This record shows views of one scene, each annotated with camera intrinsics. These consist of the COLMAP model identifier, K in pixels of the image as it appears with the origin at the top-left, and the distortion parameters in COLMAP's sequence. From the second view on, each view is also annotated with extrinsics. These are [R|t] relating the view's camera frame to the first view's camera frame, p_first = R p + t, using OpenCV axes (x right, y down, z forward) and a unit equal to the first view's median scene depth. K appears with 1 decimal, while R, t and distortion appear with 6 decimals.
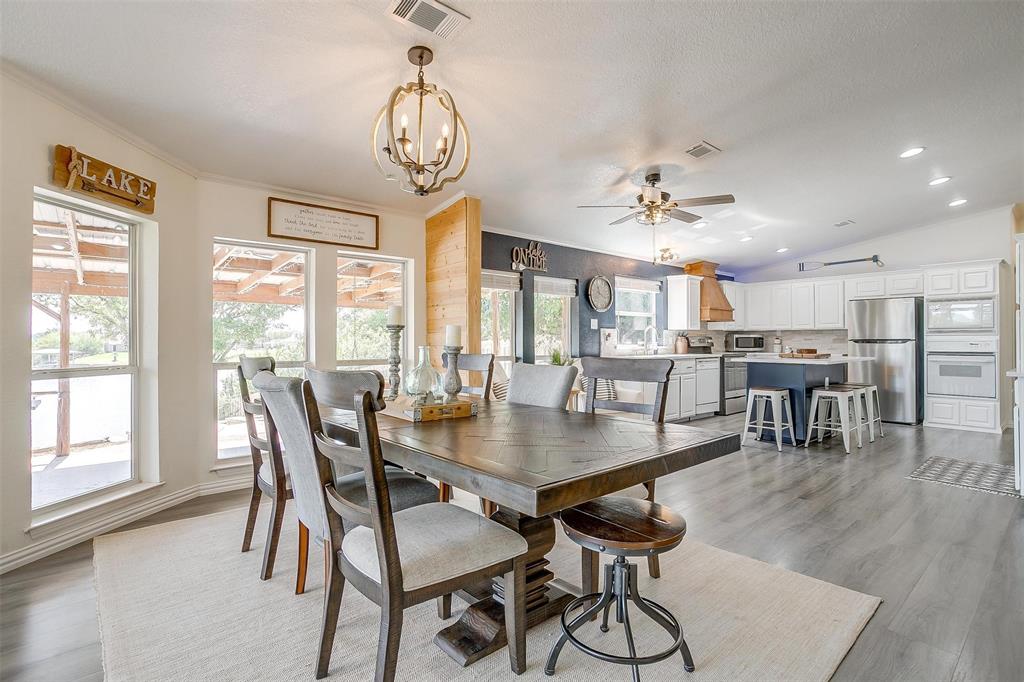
lens RADIAL K [[473.1, 0, 513.5], [0, 473.1, 342.1], [0, 0, 1]] dist [-0.020677, 0.000040]
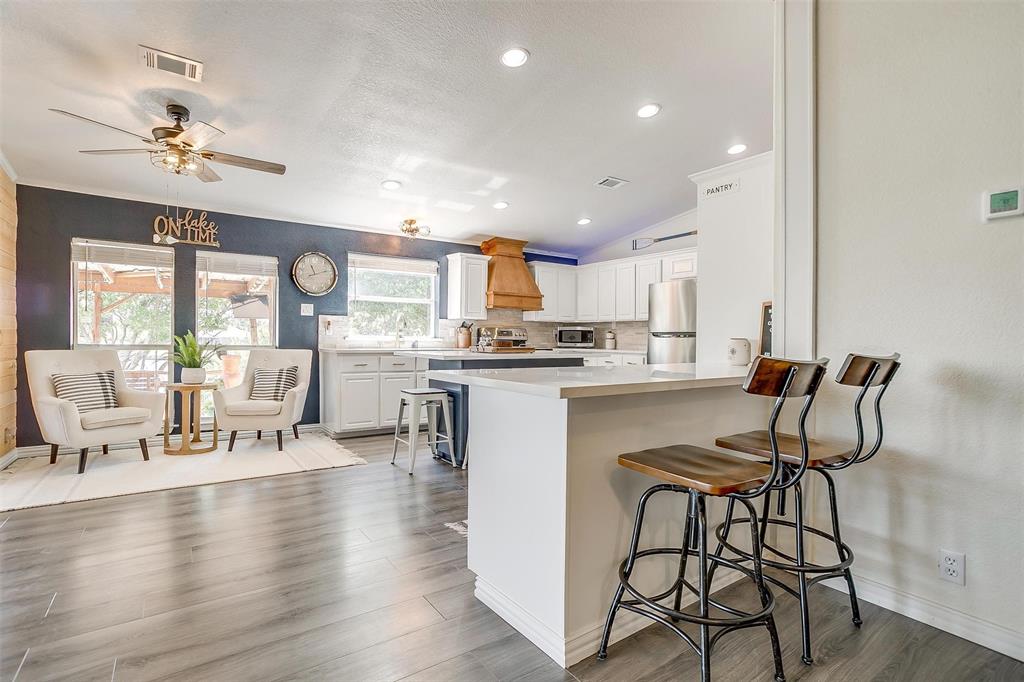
lens RADIAL K [[473.1, 0, 510.4], [0, 473.1, 338.7], [0, 0, 1]] dist [-0.020677, 0.000040]
pose [[0.995035, 0.009487, -0.099072, 0.592427], [-0.010026, 0.999937, -0.004951, 0.013331], [0.099018, 0.005920, 0.995068, 0.192702]]
